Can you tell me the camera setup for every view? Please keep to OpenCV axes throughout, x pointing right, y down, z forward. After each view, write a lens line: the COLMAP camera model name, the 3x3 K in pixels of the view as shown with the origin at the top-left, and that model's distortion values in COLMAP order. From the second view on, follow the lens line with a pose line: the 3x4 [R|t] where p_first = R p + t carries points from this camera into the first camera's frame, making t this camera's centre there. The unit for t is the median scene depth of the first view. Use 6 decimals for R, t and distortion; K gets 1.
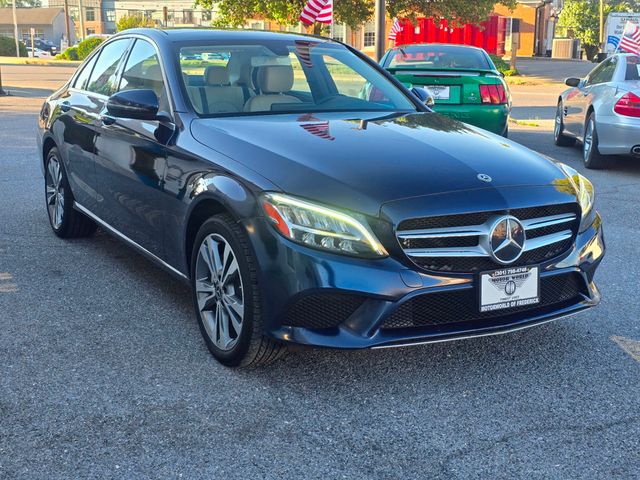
lens RADIAL K [[431.6, 0, 321.7], [0, 431.6, 242.3], [0, 0, 1]] dist [0.028171, -0.026161]
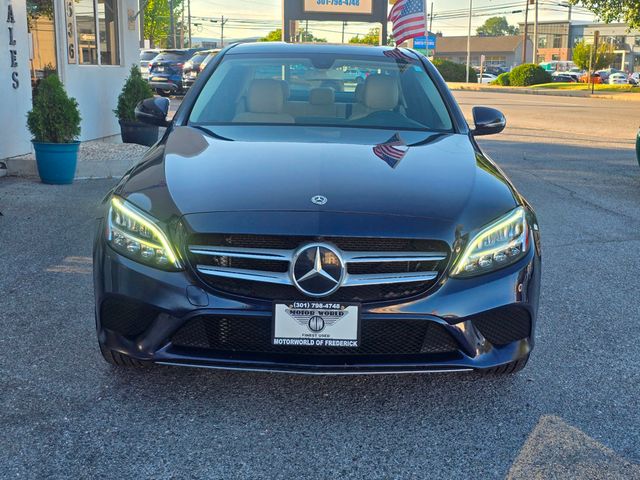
lens RADIAL K [[431.6, 0, 319.9], [0, 431.6, 257.9], [0, 0, 1]] dist [0.028171, -0.026161]
pose [[0.960109, 0.120048, -0.252547, 0.650308], [-0.126177, 0.991974, -0.008157, -0.023875], [0.249541, 0.039697, 0.967550, 0.134051]]
